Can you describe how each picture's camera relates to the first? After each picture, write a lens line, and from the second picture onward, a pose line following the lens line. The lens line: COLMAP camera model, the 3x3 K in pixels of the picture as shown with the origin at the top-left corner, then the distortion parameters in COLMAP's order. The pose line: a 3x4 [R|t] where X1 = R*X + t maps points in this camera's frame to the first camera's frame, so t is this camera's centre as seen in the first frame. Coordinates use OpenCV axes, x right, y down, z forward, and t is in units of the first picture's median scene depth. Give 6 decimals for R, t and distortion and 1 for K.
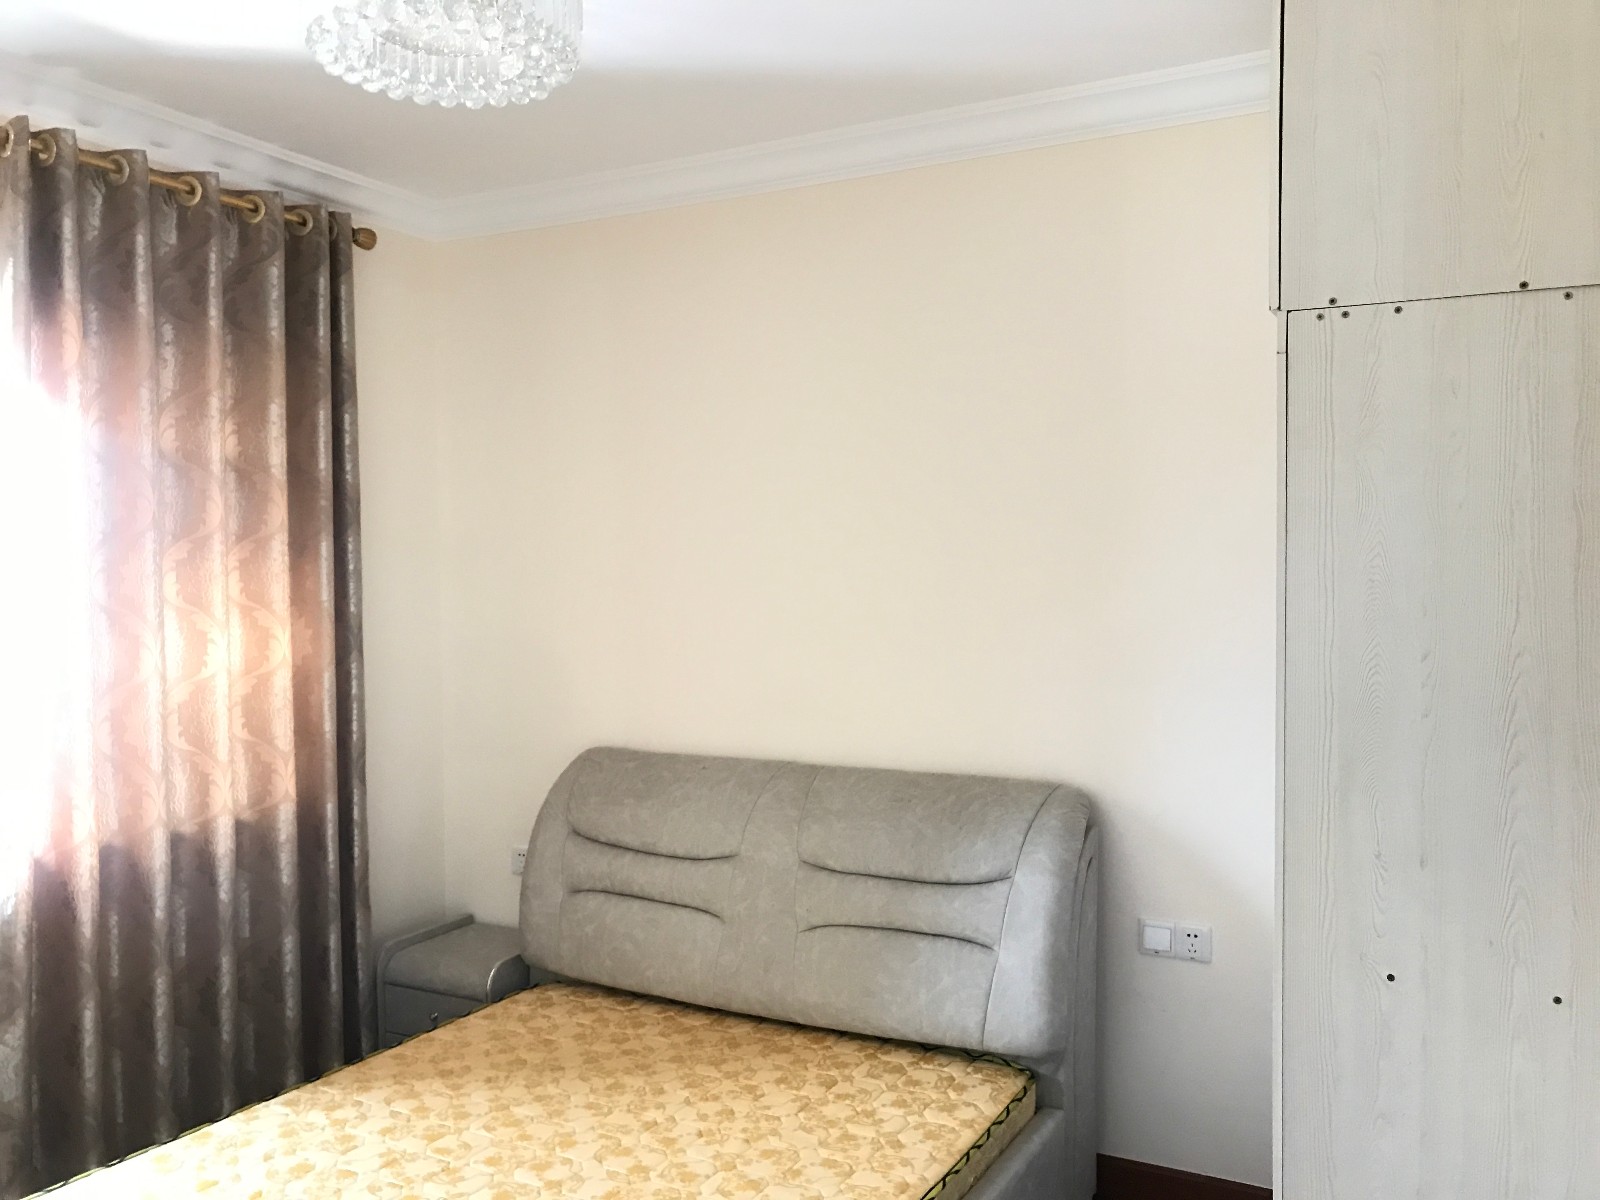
lens RADIAL K [[1319.1, 0, 800.4], [0, 1319.1, 600.6], [0, 0, 1]] dist [-0.000015, 0.000585]
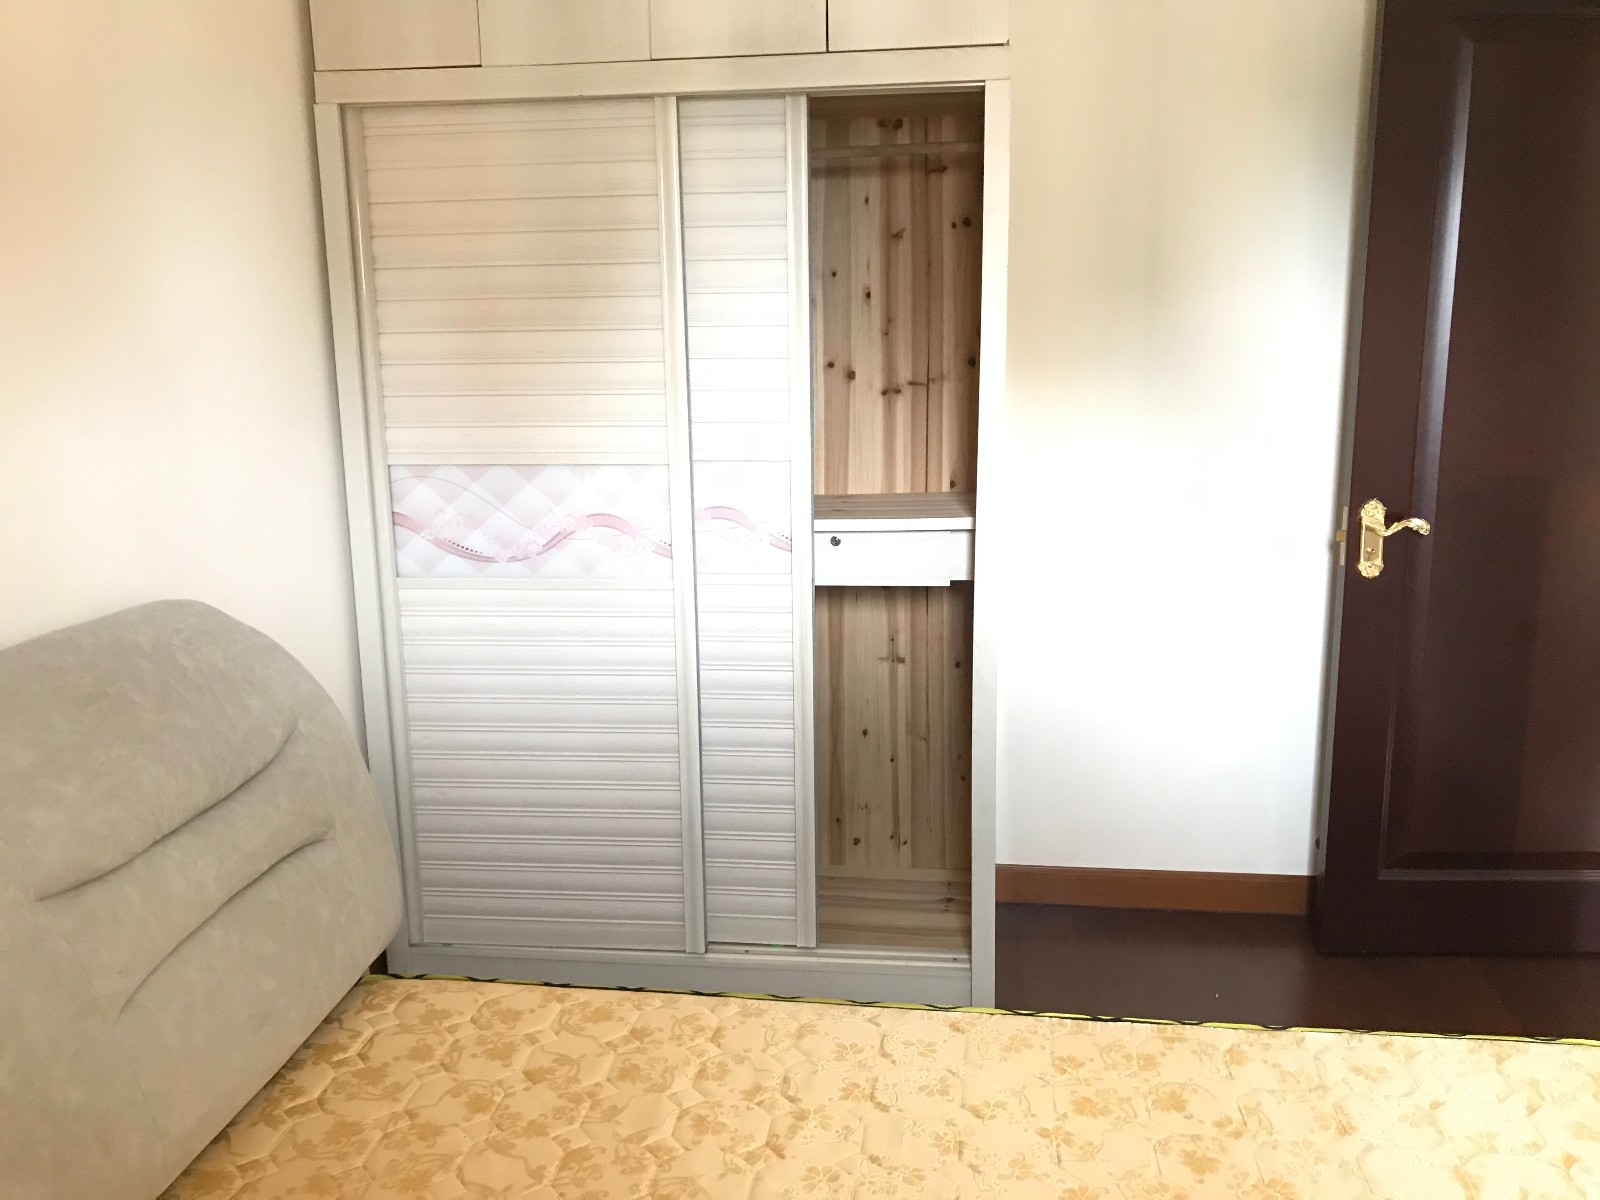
lens RADIAL K [[1319.1, 0, 801.4], [0, 1319.1, 599.9], [0, 0, 1]] dist [-0.000015, 0.000585]
pose [[-0.374456, -0.174977, 0.910585, -0.544652], [0.025748, 0.979693, 0.198845, 0.024871], [-0.926887, 0.097905, -0.362347, 1.060187]]
